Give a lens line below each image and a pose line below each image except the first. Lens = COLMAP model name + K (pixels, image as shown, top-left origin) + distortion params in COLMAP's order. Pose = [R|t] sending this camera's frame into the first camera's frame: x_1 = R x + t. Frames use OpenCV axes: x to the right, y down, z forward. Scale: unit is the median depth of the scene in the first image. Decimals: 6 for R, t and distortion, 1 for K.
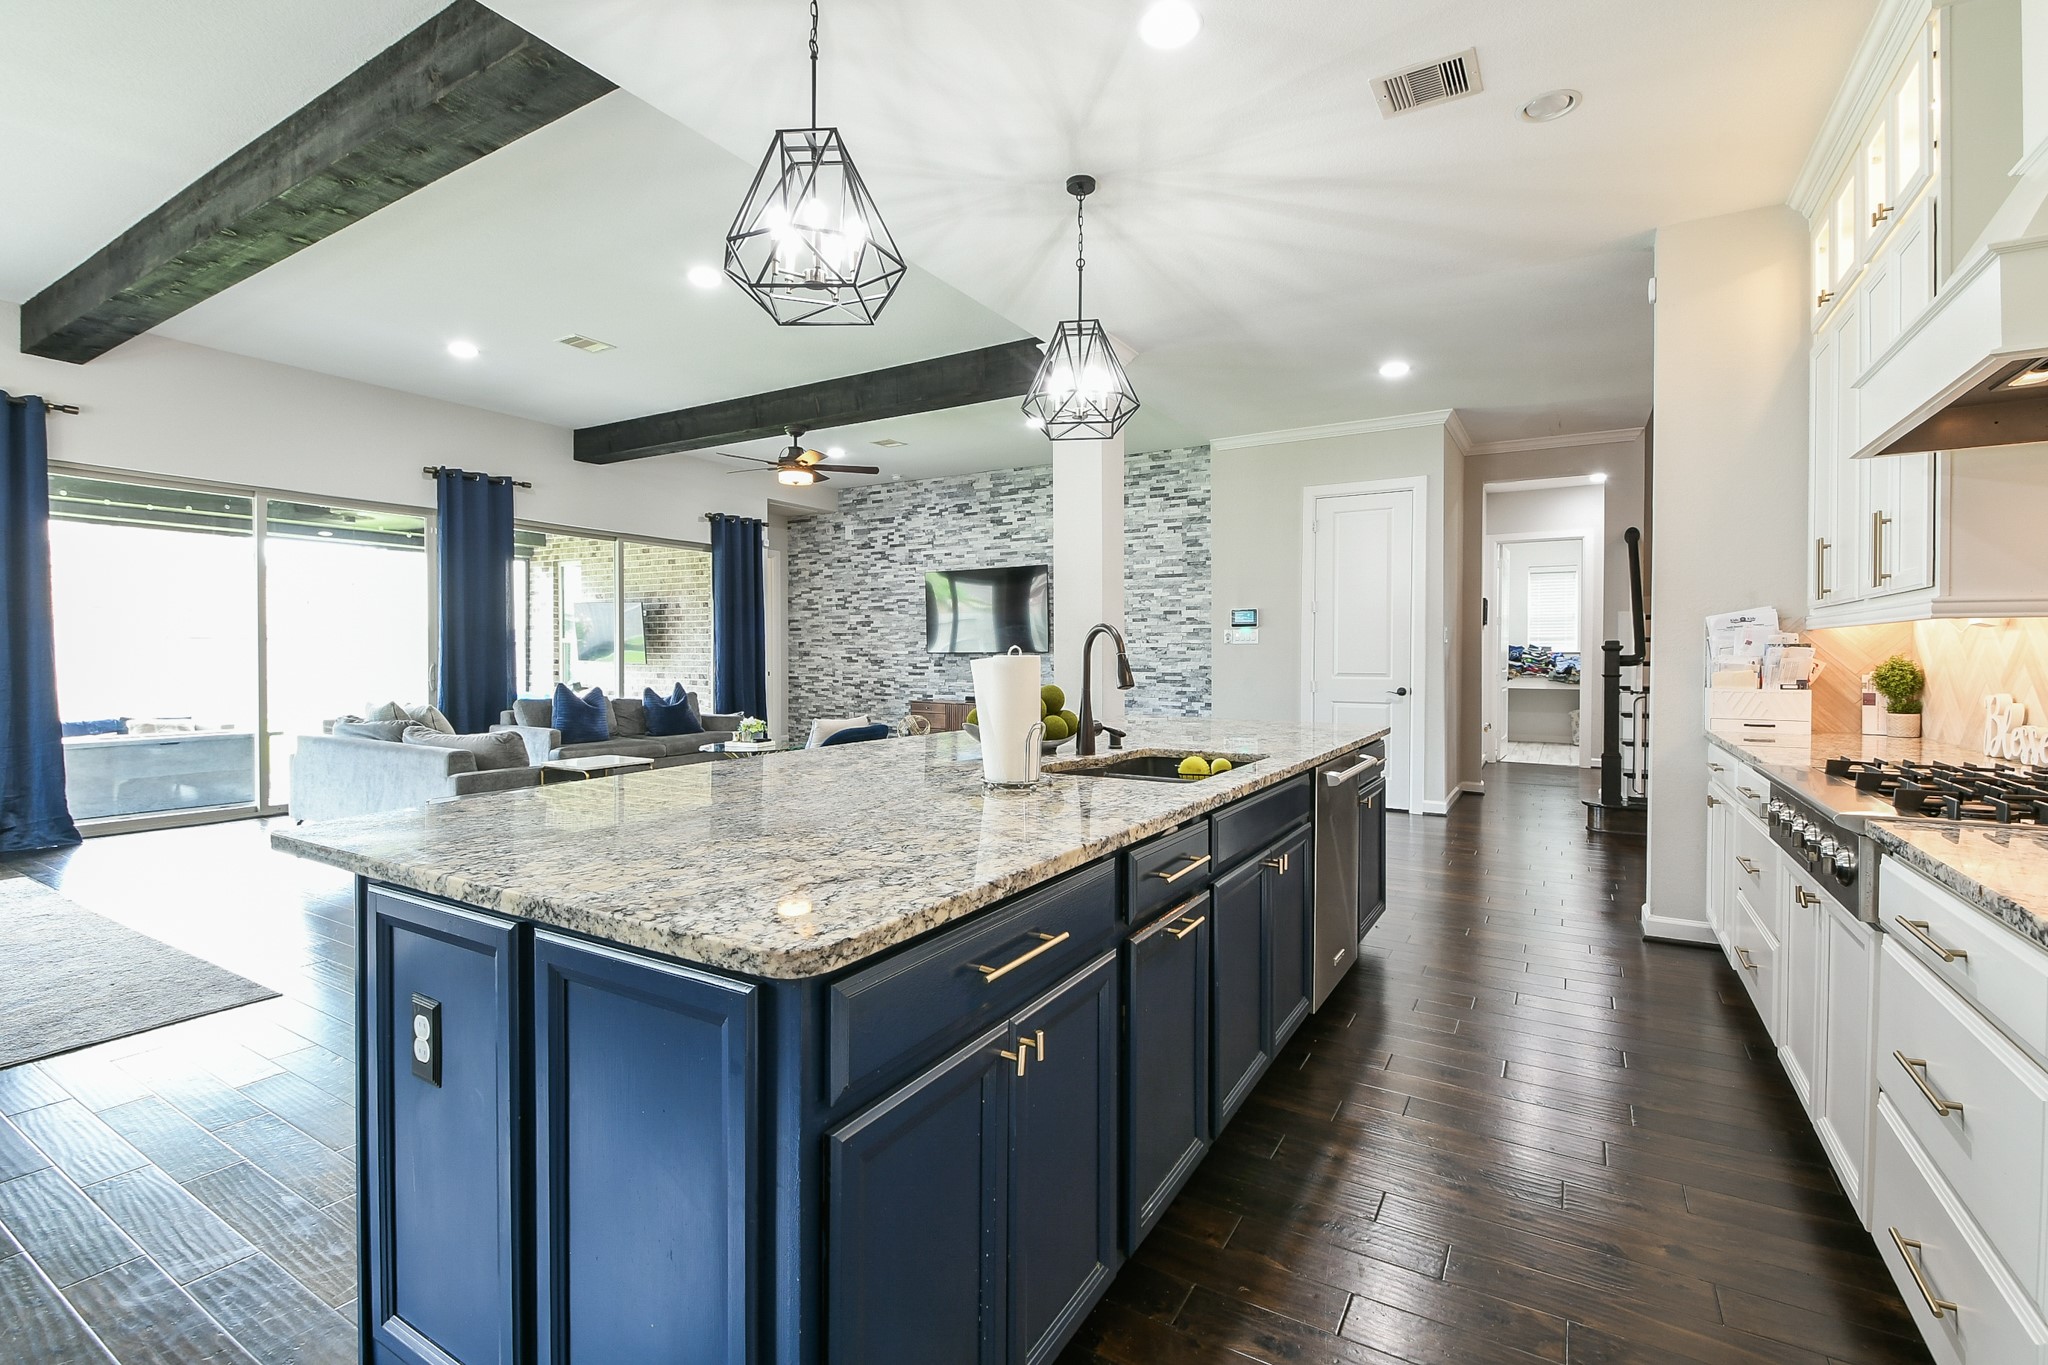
lens RADIAL K [[903.6, 0, 1024.6], [0, 903.6, 666.7], [0, 0, 1]] dist [0.037550, -0.031596]
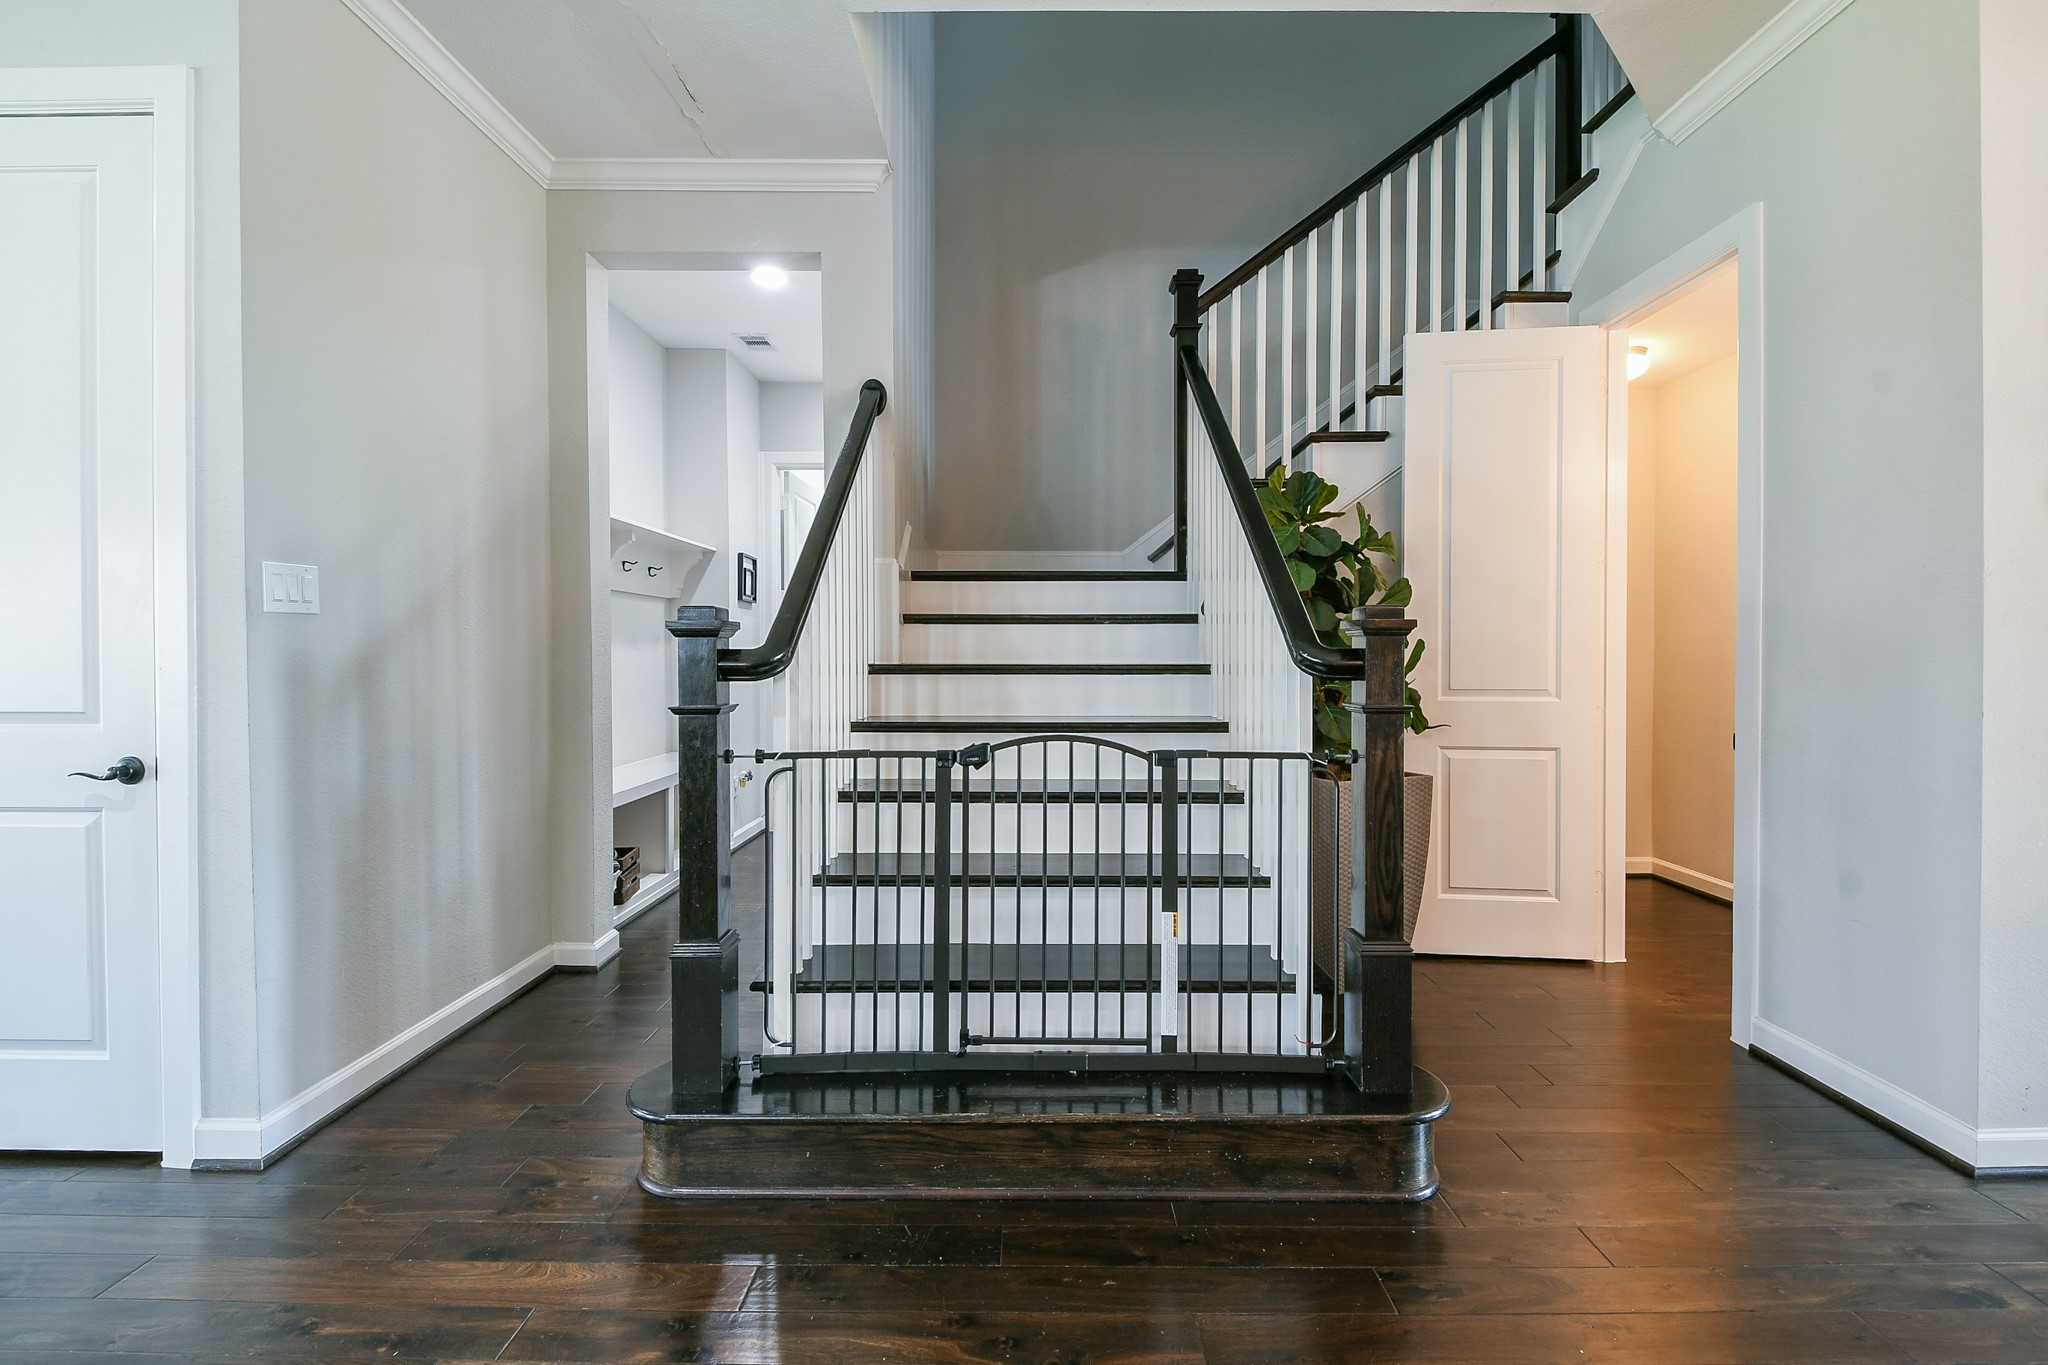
lens RADIAL K [[894.5, 0, 1029.1], [0, 894.5, 650.4], [0, 0, 1]] dist [0.033494, 0.000012]
pose [[0.864508, -0.007321, 0.502565, 0.359872], [0.010611, 0.999937, -0.003686, -0.005967], [-0.502506, 0.008519, 0.864532, 0.402149]]
